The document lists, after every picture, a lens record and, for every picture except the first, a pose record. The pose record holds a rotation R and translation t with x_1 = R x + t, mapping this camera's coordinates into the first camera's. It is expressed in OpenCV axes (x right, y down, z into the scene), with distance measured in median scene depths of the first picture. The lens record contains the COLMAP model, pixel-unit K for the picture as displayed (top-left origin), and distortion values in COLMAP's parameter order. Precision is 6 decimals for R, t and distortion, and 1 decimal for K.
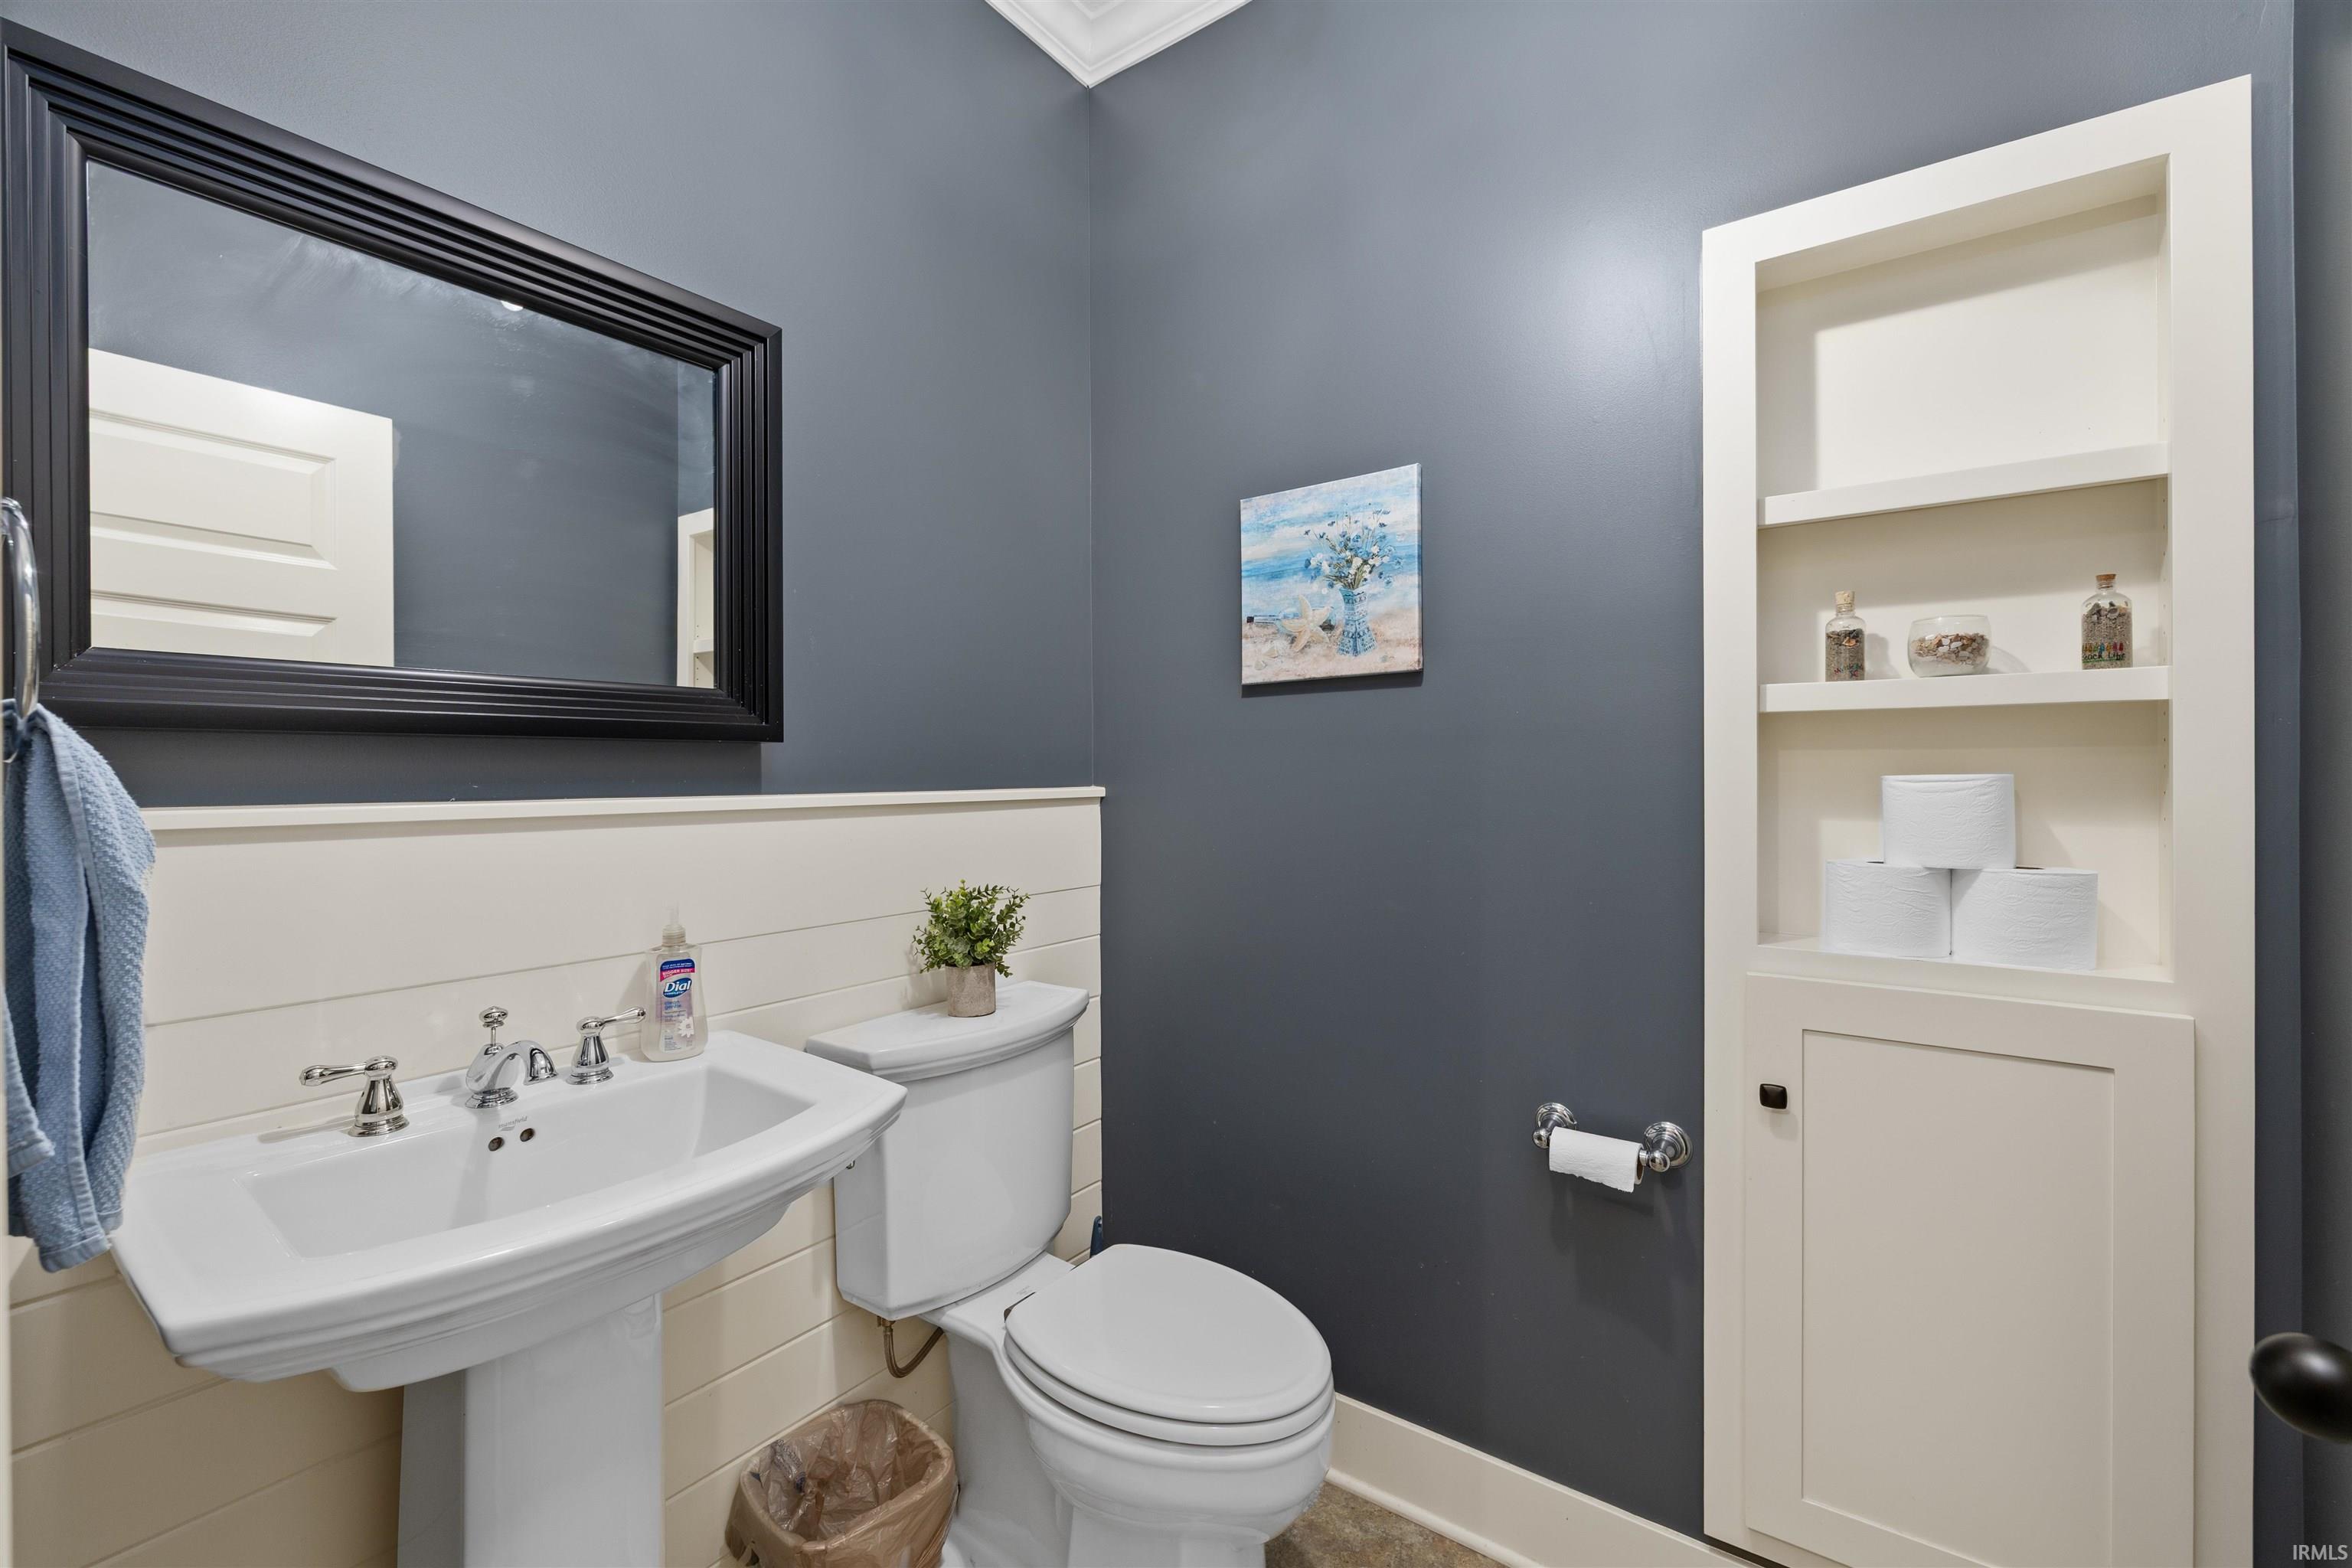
lens RADIAL K [[991.4, 0, 1176.0], [0, 991.4, 778.9], [0, 0, 1]] dist [-0.000173, 0.000196]
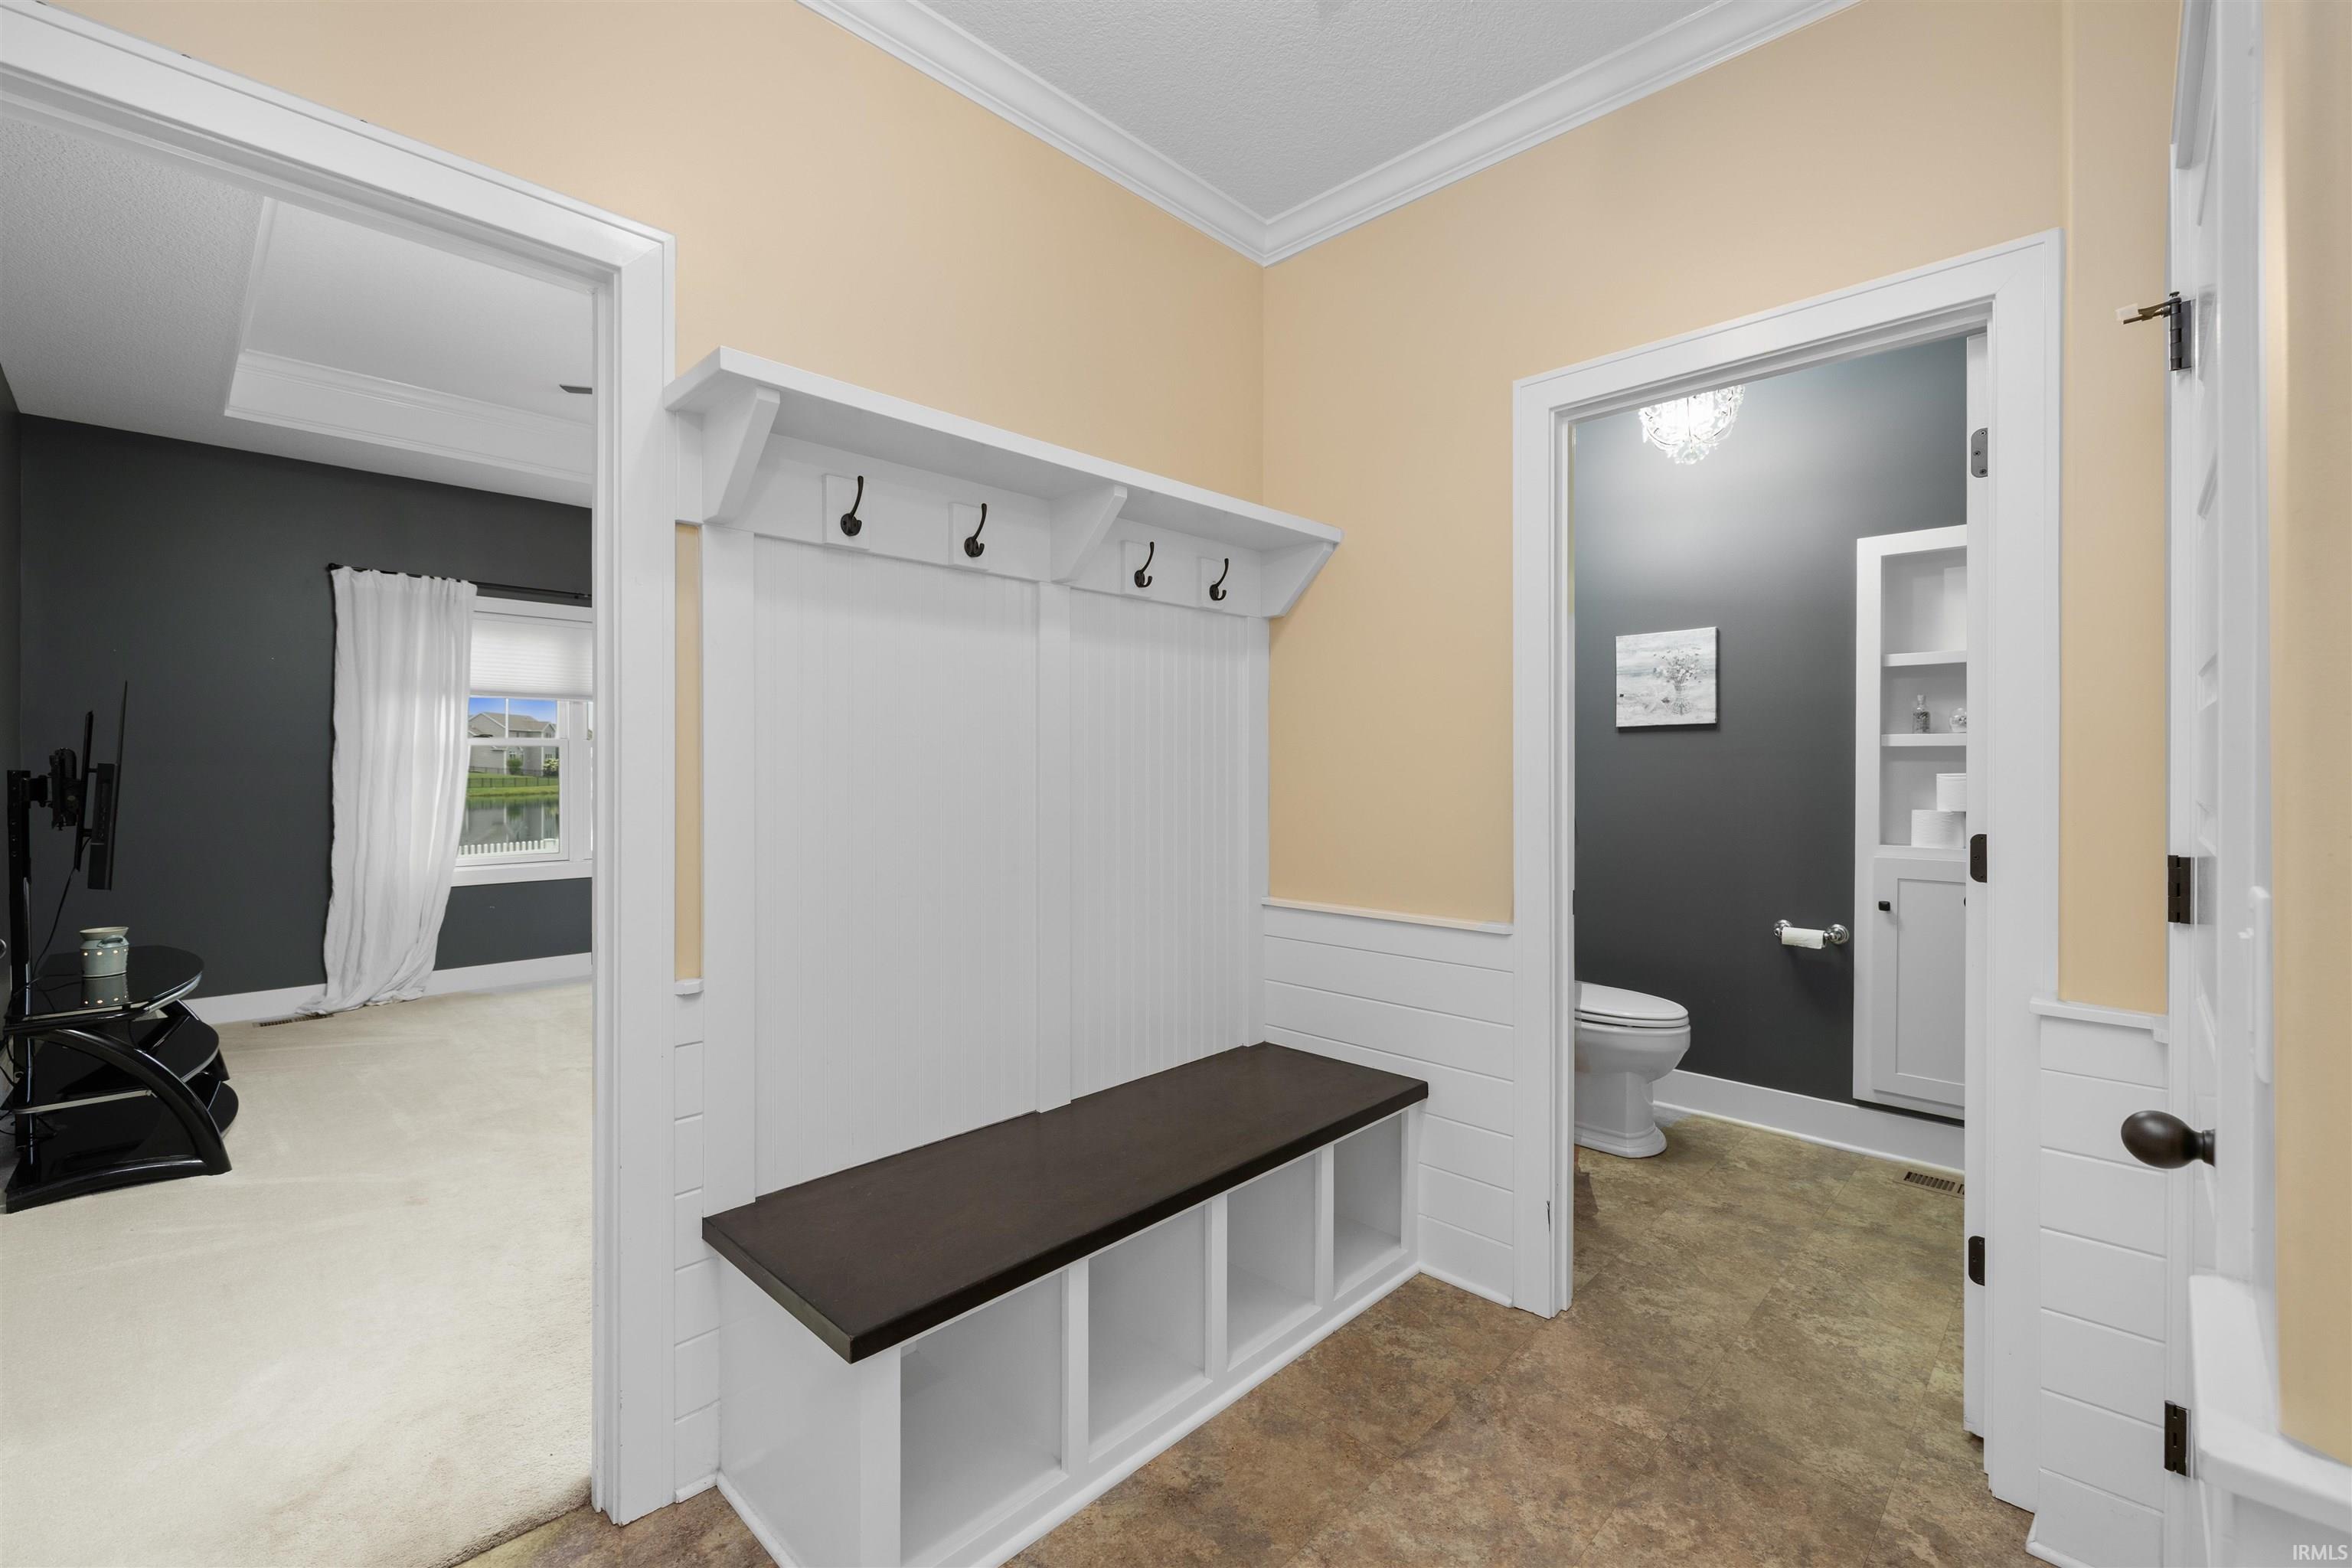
lens RADIAL K [[991.4, 0, 1172.6], [0, 991.4, 773.9], [0, 0, 1]] dist [-0.000173, 0.000196]
pose [[0.988456, 0.012012, -0.151031, -0.585021], [-0.012559, 0.999918, -0.002666, 0.020699], [0.150987, 0.004532, 0.988525, -1.286583]]
